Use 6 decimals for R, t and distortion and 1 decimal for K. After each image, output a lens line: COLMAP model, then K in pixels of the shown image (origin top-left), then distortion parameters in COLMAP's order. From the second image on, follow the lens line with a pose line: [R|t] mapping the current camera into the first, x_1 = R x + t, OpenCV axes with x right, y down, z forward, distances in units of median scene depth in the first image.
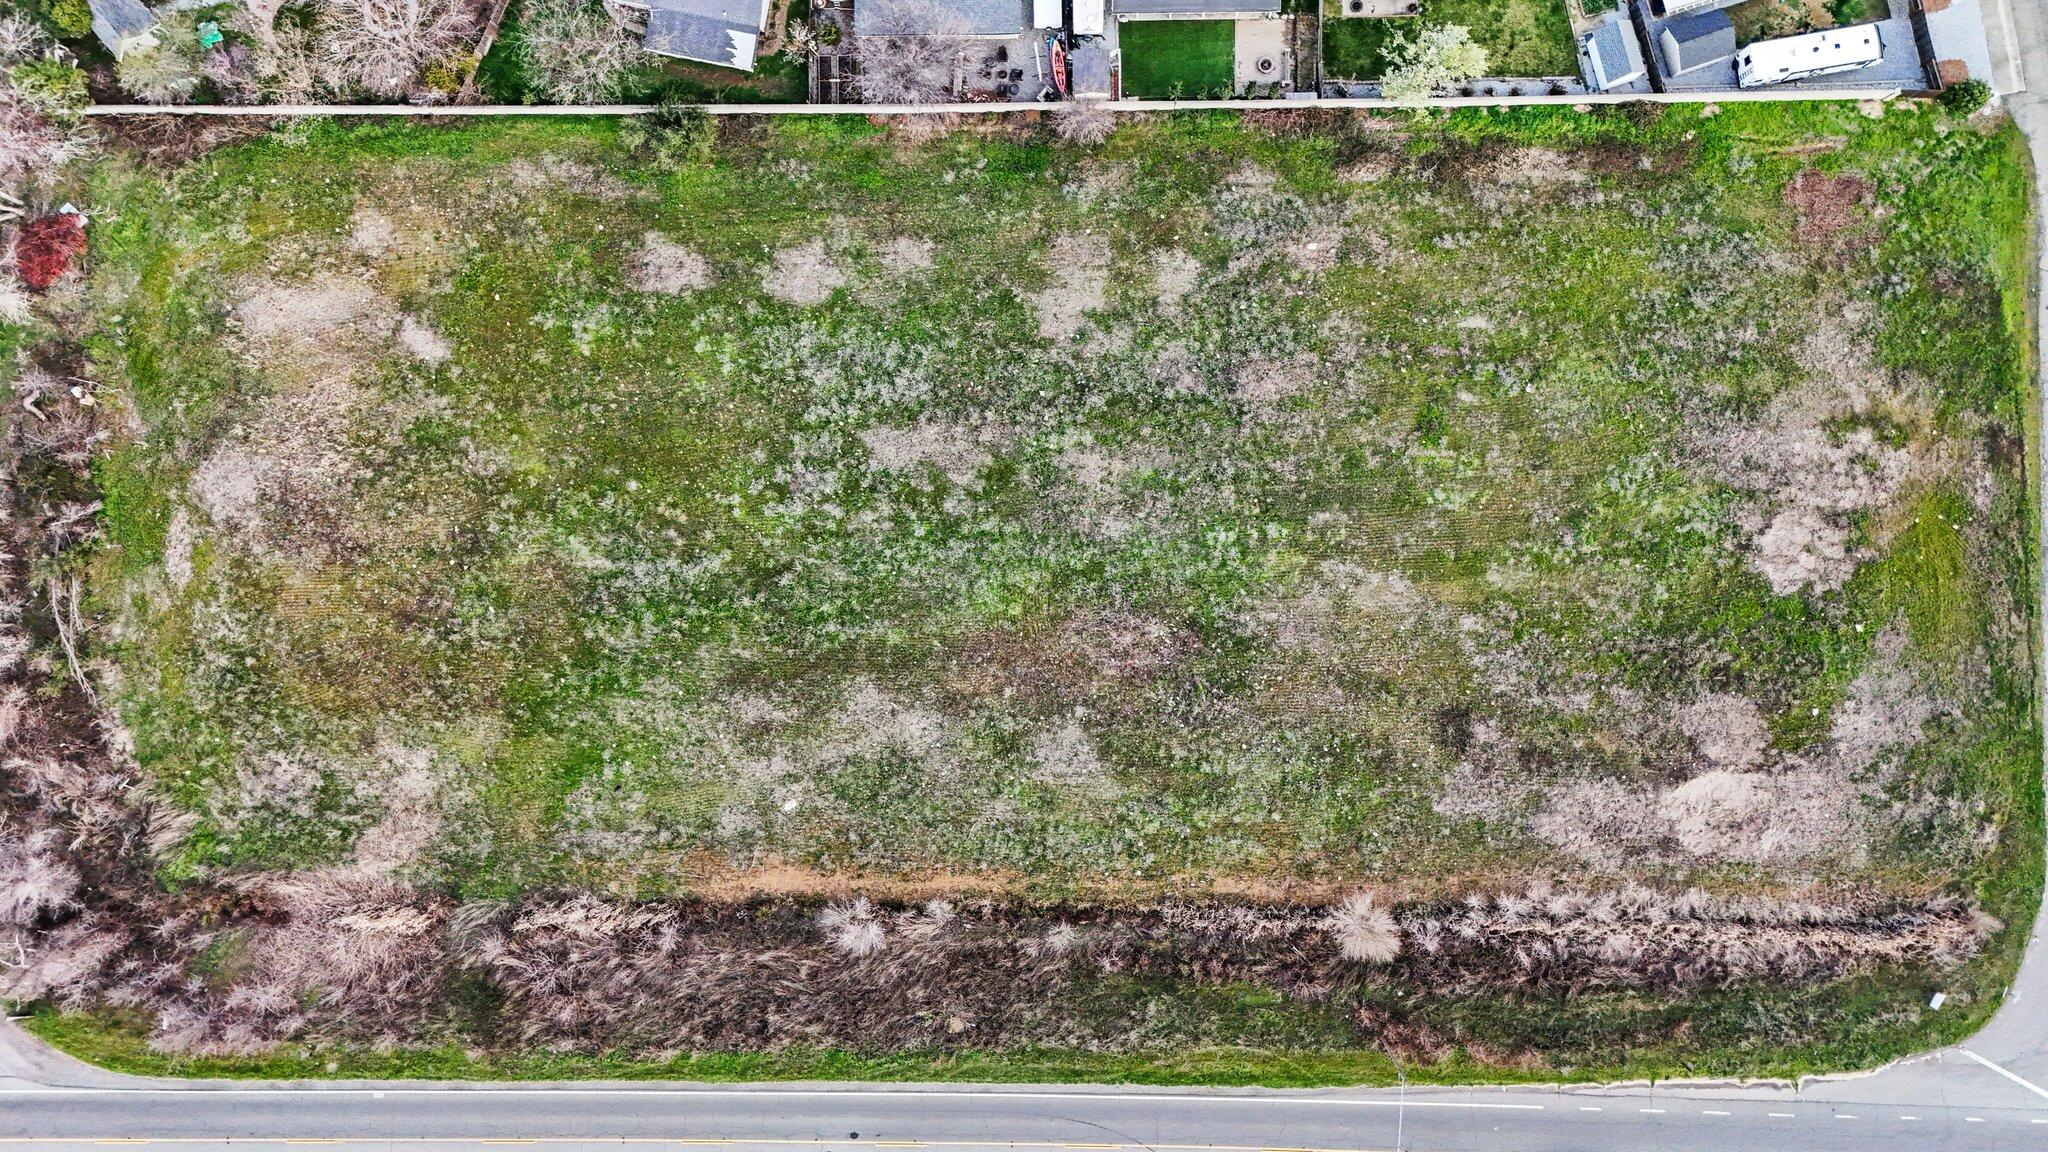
lens RADIAL K [[1540.4, 0, 1024.0], [0, 1540.4, 576.0], [0, 0, 1]] dist [0.042493, -0.004027]
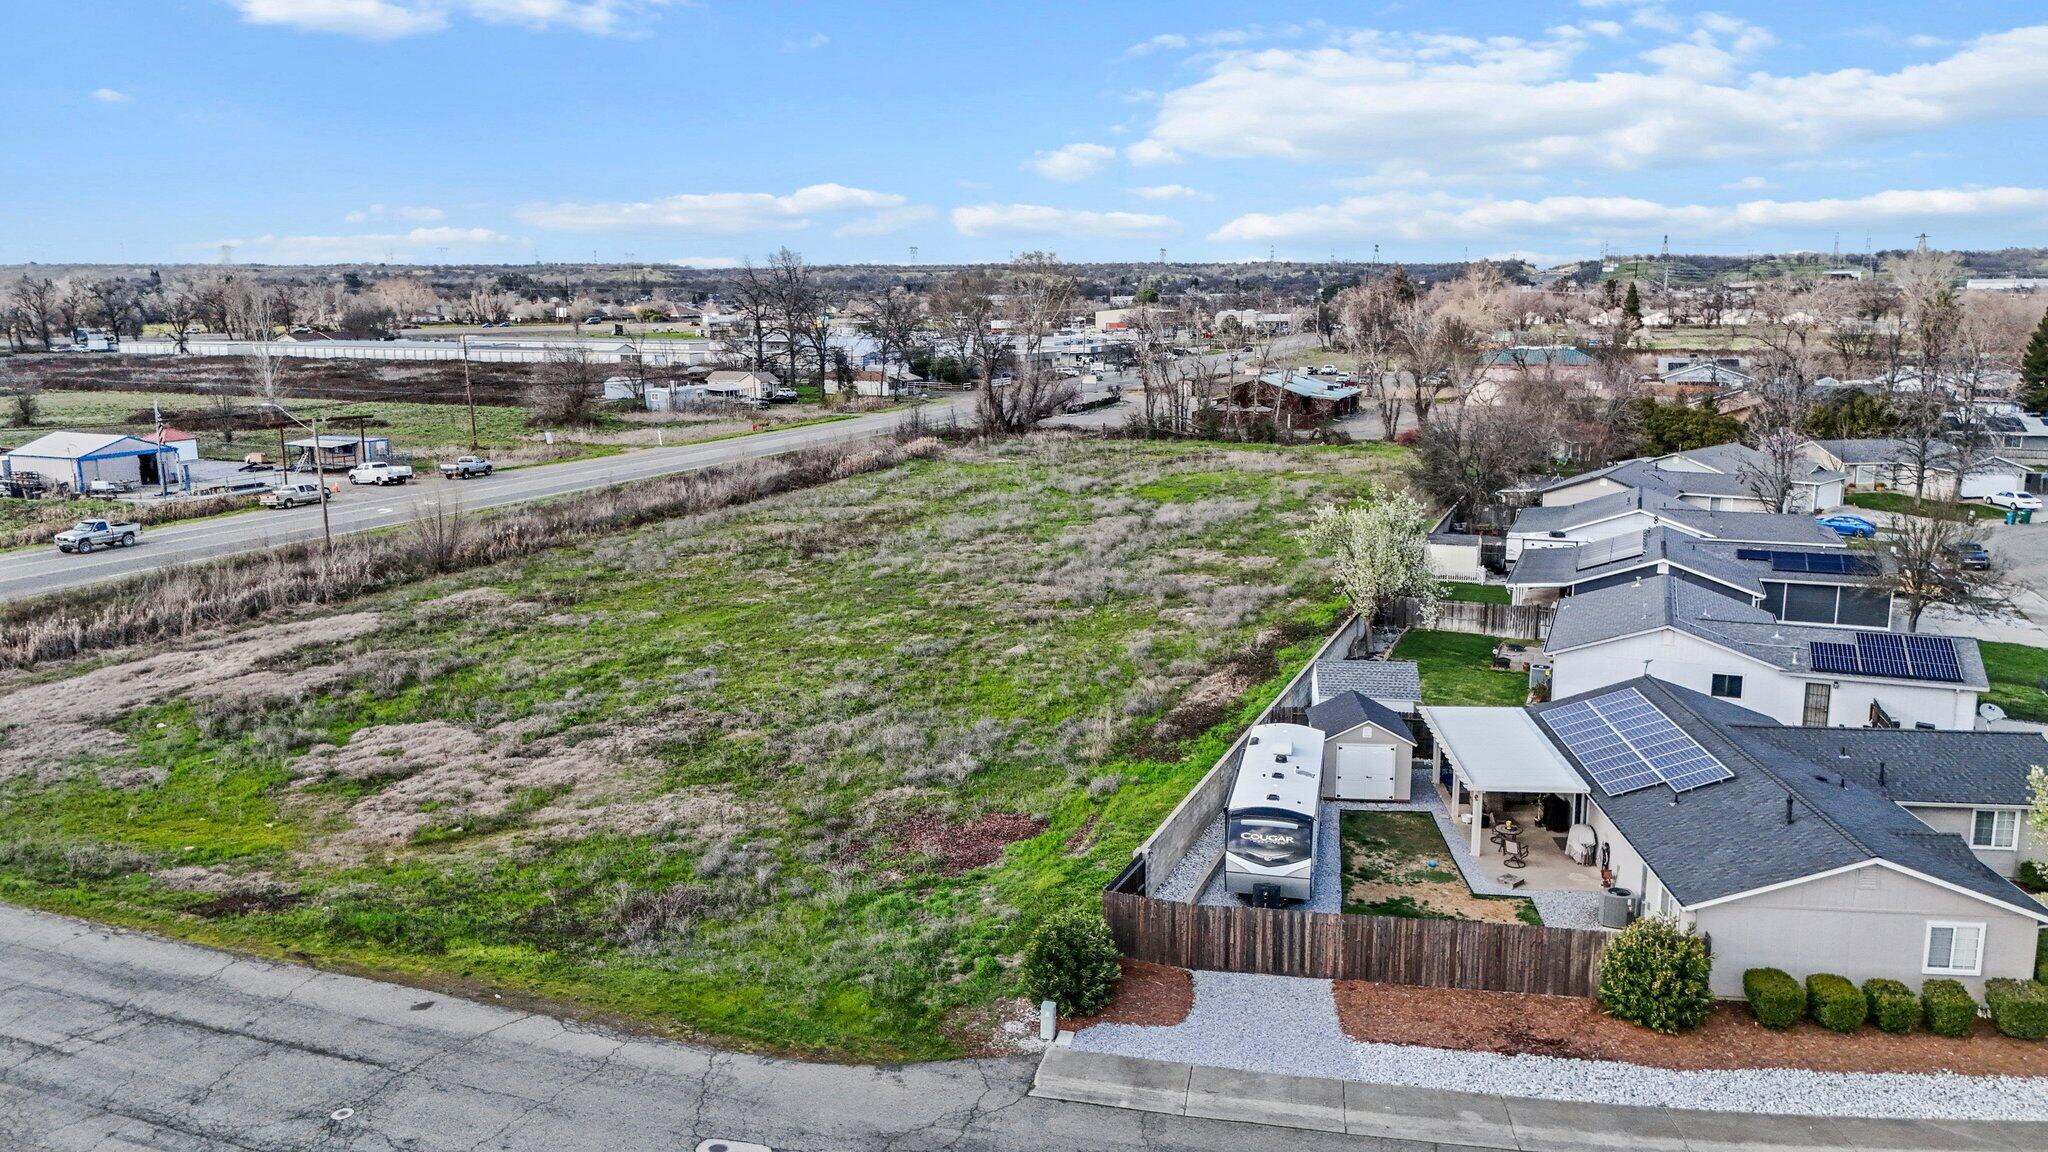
lens RADIAL K [[1502.8, 0, 1024.0], [0, 1502.8, 576.0], [0, 0, 1]] dist [0.067497, -0.052410]
pose [[-0.373193, 0.193726, -0.907302, 0.887173], [-0.927719, -0.069402, 0.366772, -0.408013], [0.008084, 0.978598, 0.205623, 0.834222]]
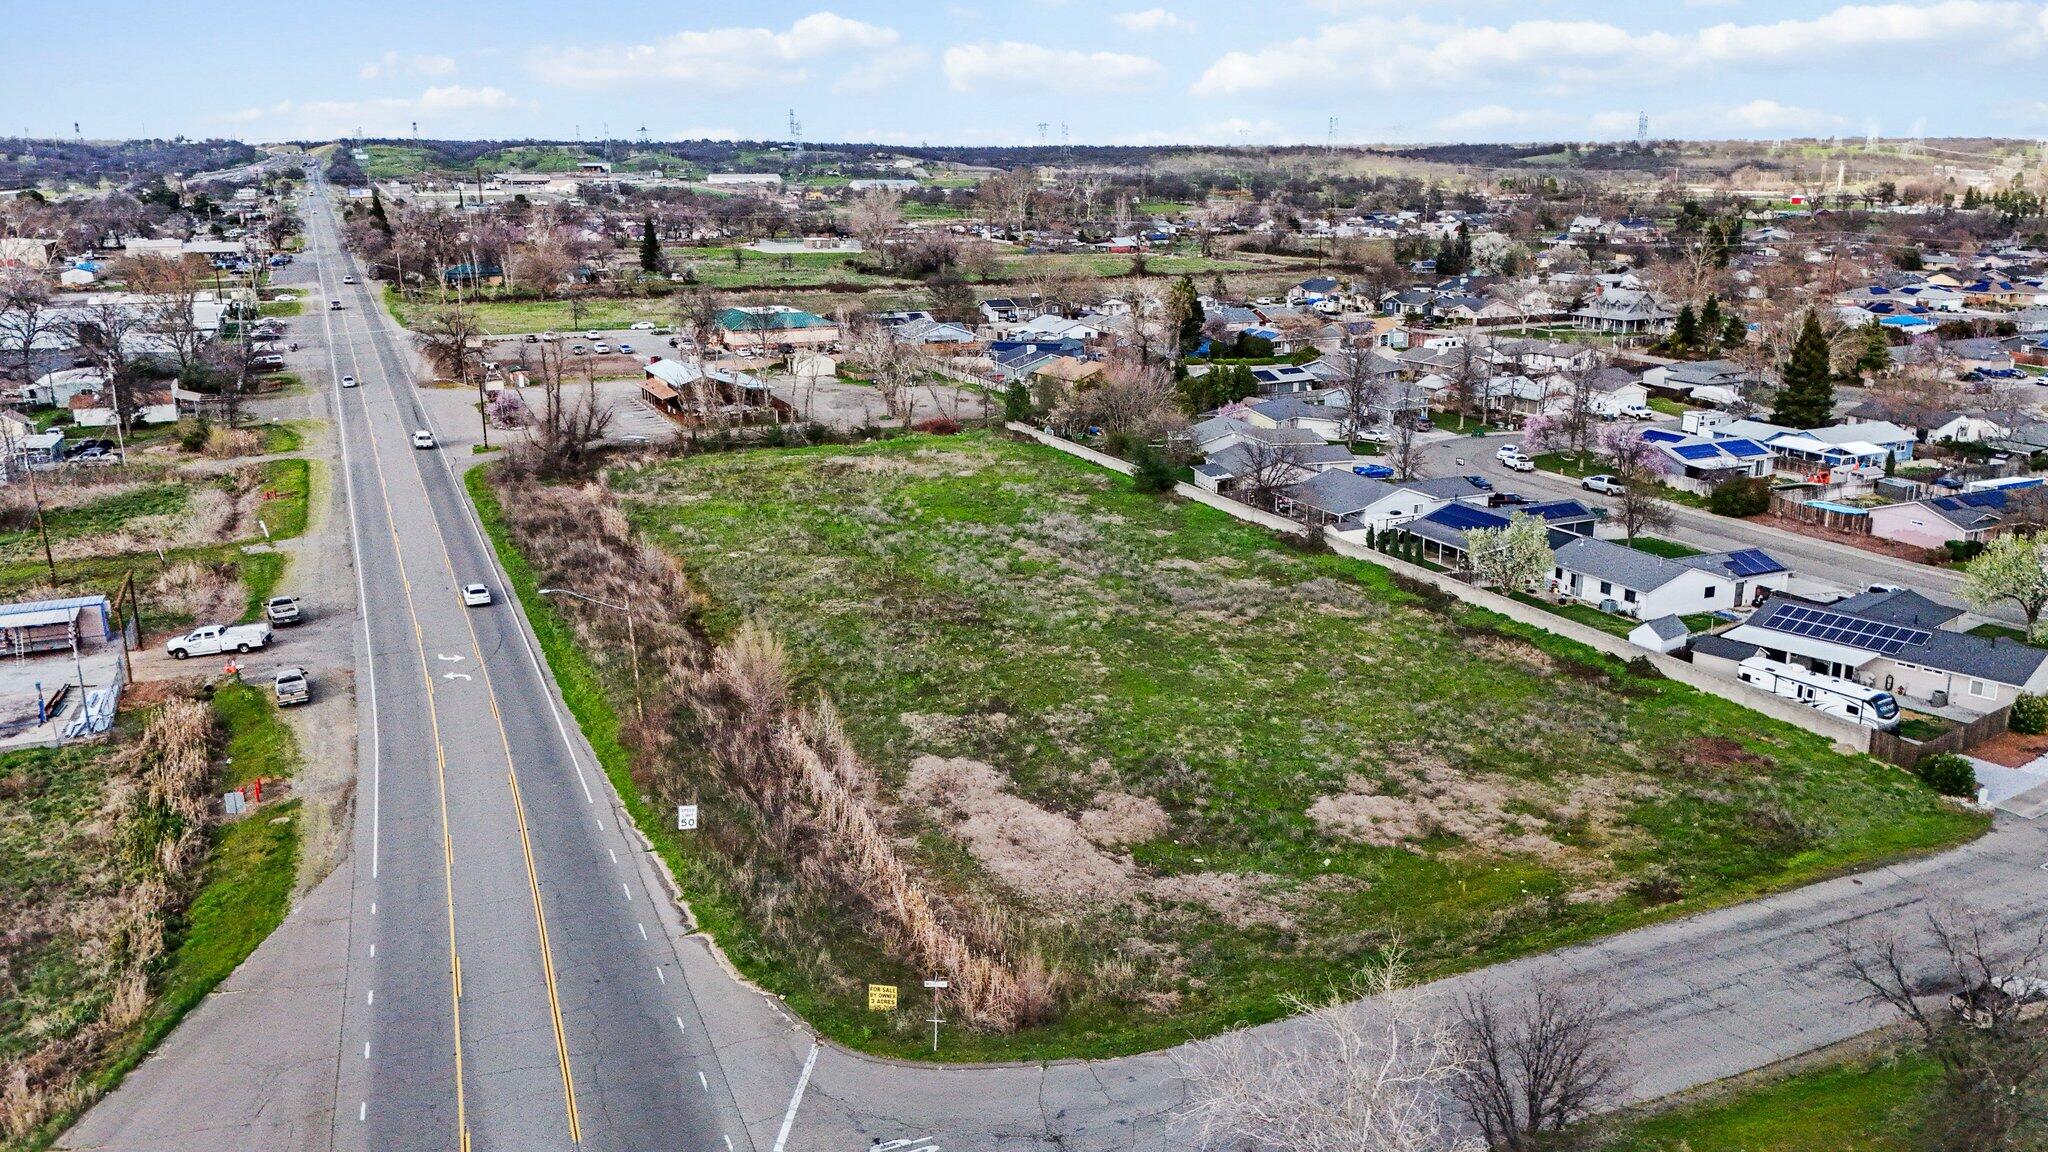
lens RADIAL K [[1546.3, 0, 1018.1], [0, 1546.3, 522.9], [0, 0, 1]] dist [0.069967, -0.061739]
pose [[0.400277, 0.227600, -0.887680, 1.092968], [-0.916392, 0.097094, -0.388329, 0.437167], [-0.002196, 0.968902, 0.247435, 0.662367]]
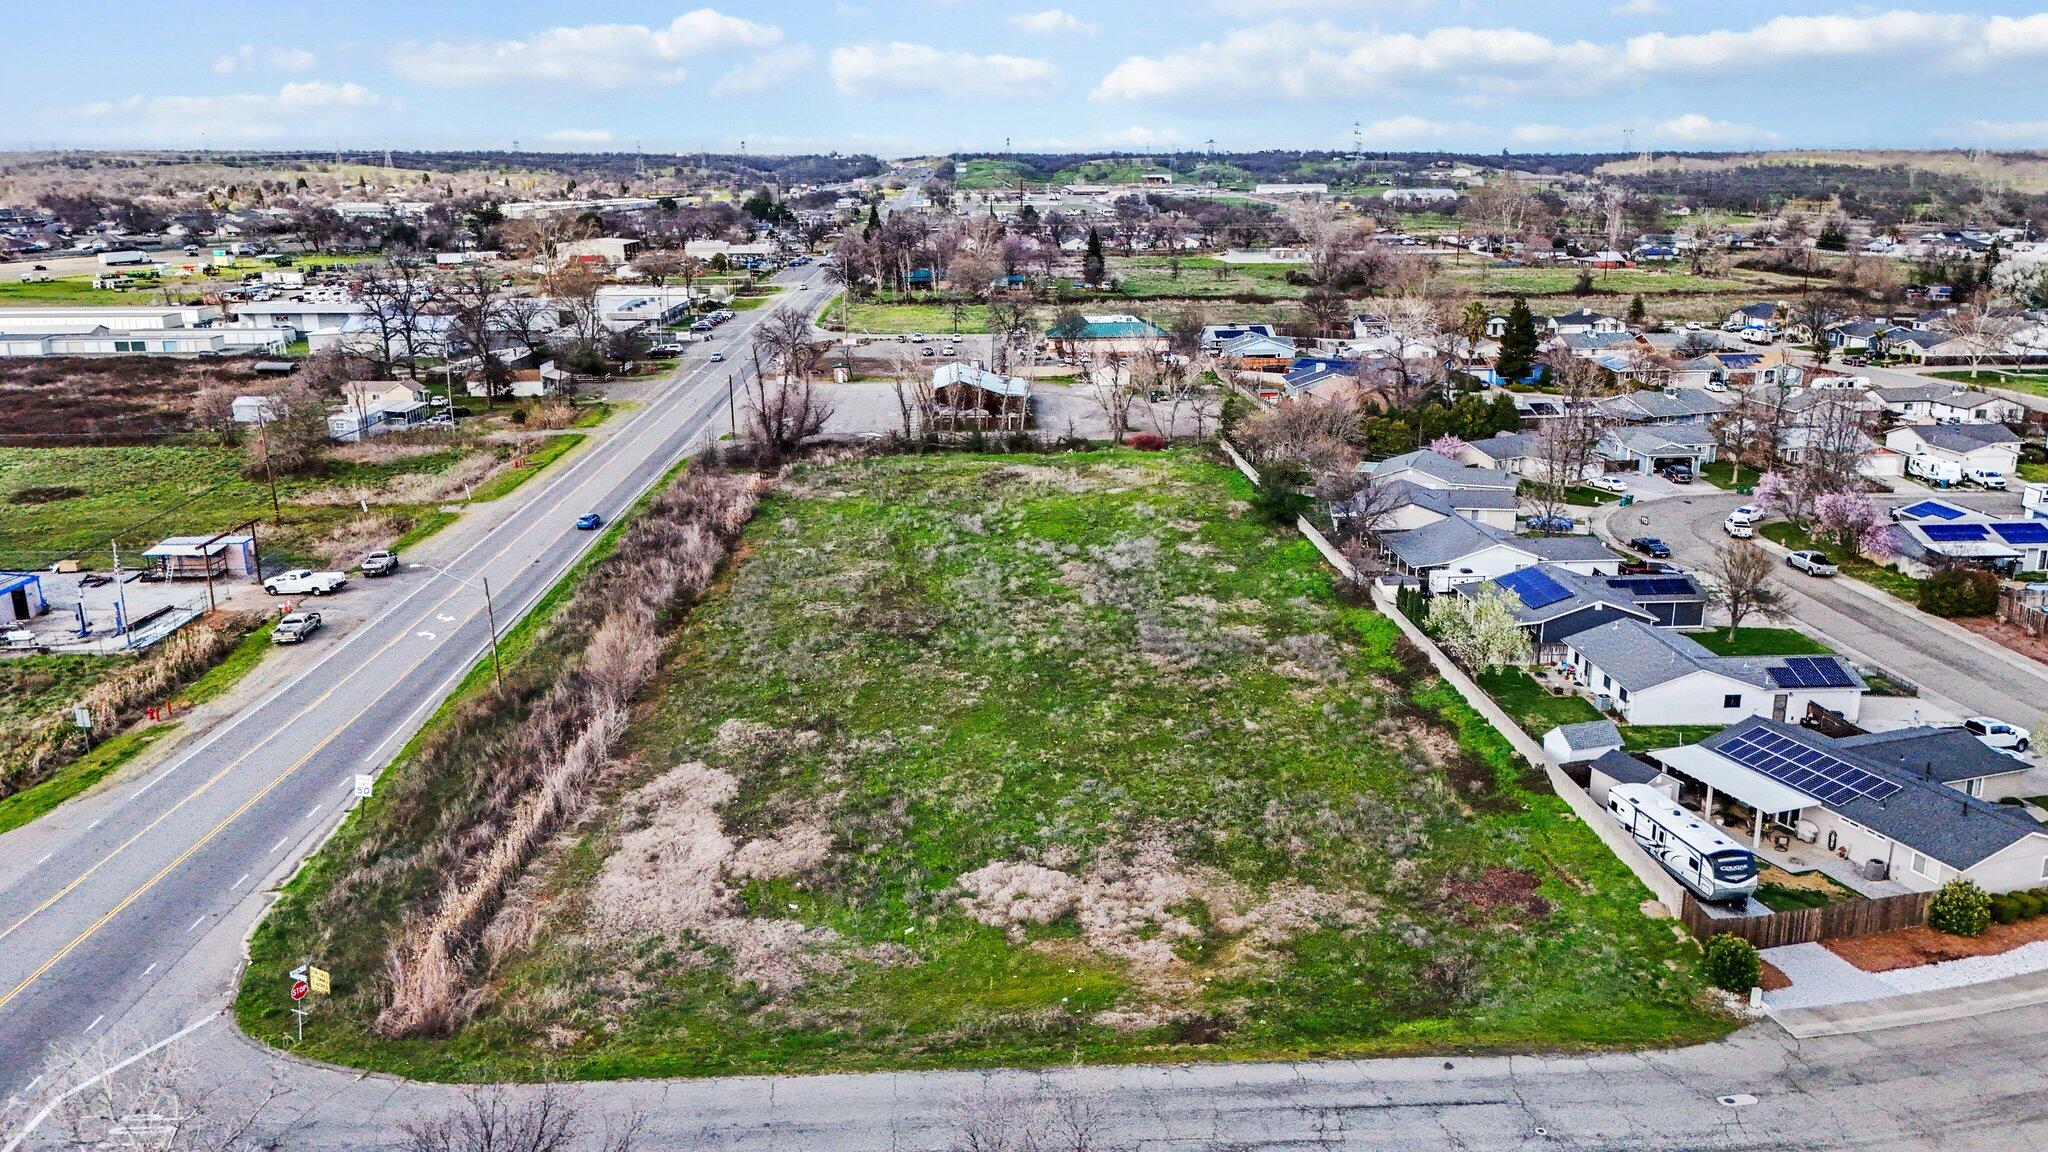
lens RADIAL K [[1502.8, 0, 1024.0], [0, 1502.8, 576.0], [0, 0, 1]] dist [0.067497, -0.052410]
pose [[0.041037, 0.278512, -0.959556, 1.132447], [-0.999152, 0.014708, -0.038461, 0.005786], [0.003401, 0.960320, 0.278879, 0.663685]]
